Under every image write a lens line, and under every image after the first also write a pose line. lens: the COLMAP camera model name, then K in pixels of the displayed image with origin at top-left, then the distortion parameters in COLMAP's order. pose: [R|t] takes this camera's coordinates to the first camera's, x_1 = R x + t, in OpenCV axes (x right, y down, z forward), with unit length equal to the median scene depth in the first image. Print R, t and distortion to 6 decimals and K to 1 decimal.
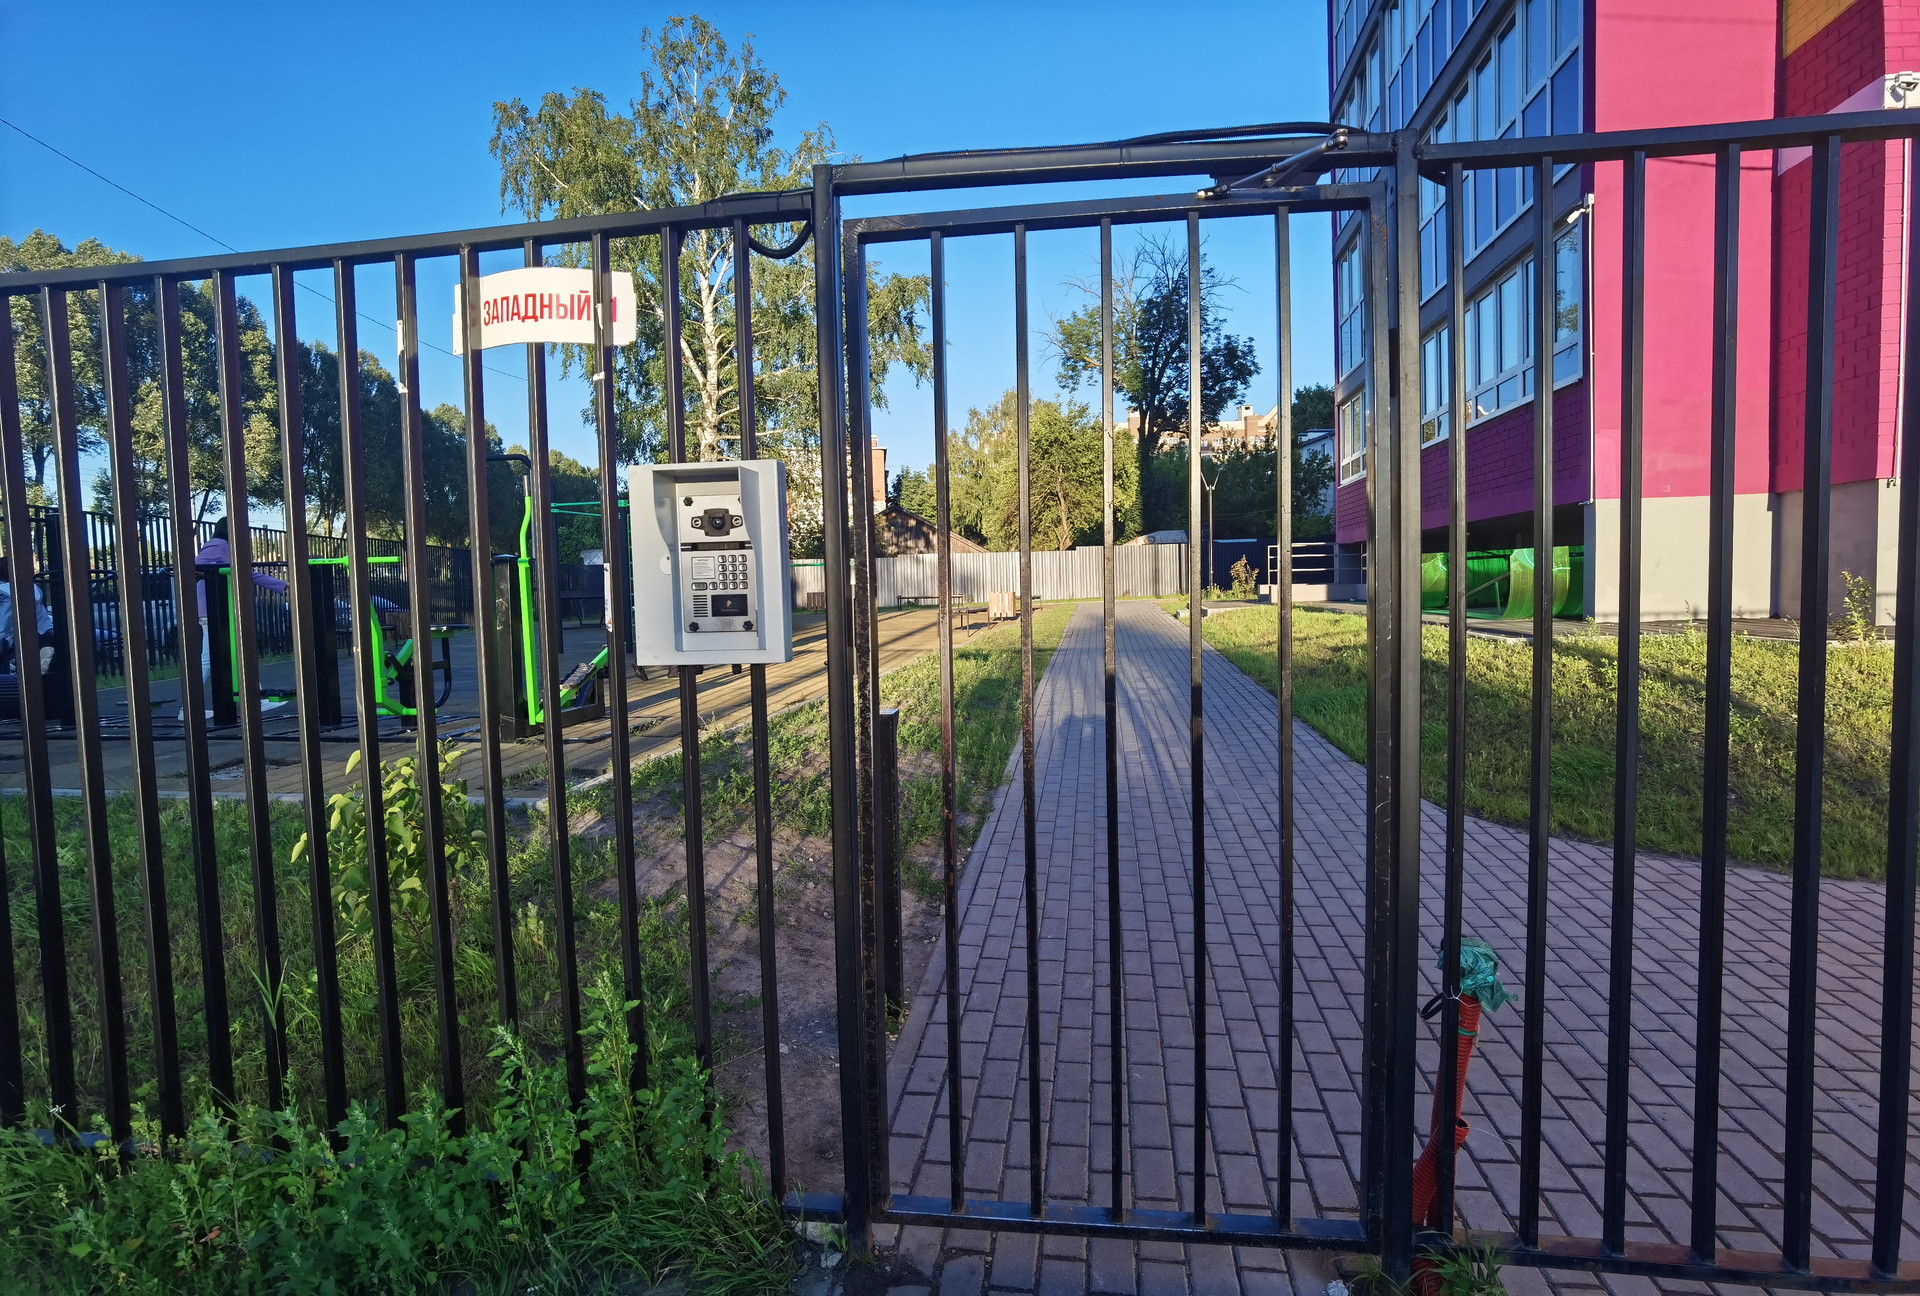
lens RADIAL K [[996.6, 0, 962.0], [0, 996.6, 645.9], [0, 0, 1]] dist [-0.000075, 0.000156]
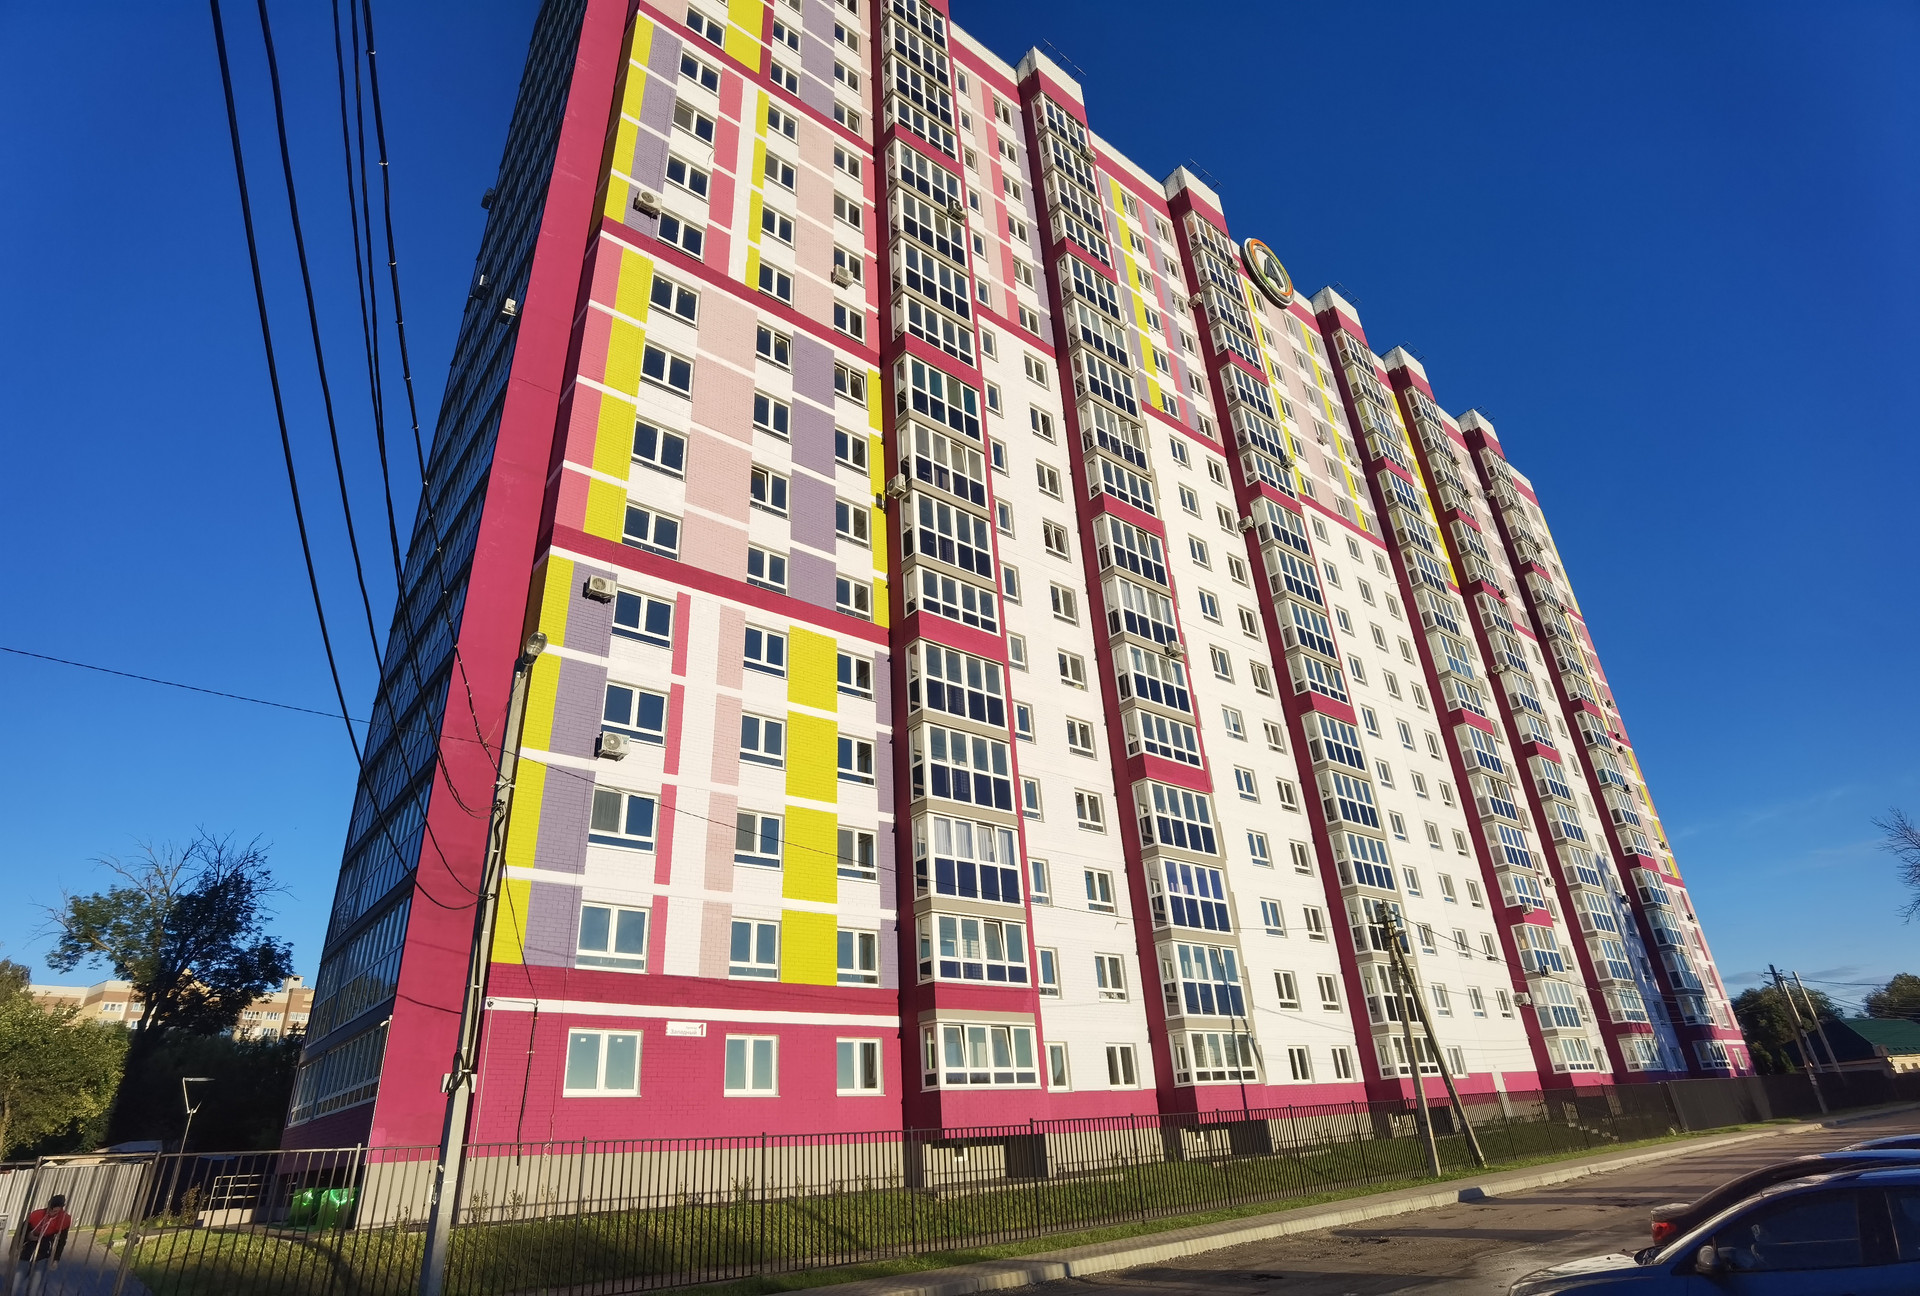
lens RADIAL K [[996.6, 0, 953.6], [0, 996.6, 642.4], [0, 0, 1]] dist [-0.000075, 0.000156]
pose [[0.678260, 0.318084, 0.662409, -0.042399], [0.082429, 0.862831, -0.498727, 0.009144], [-0.730184, 0.392868, 0.559004, -0.253339]]
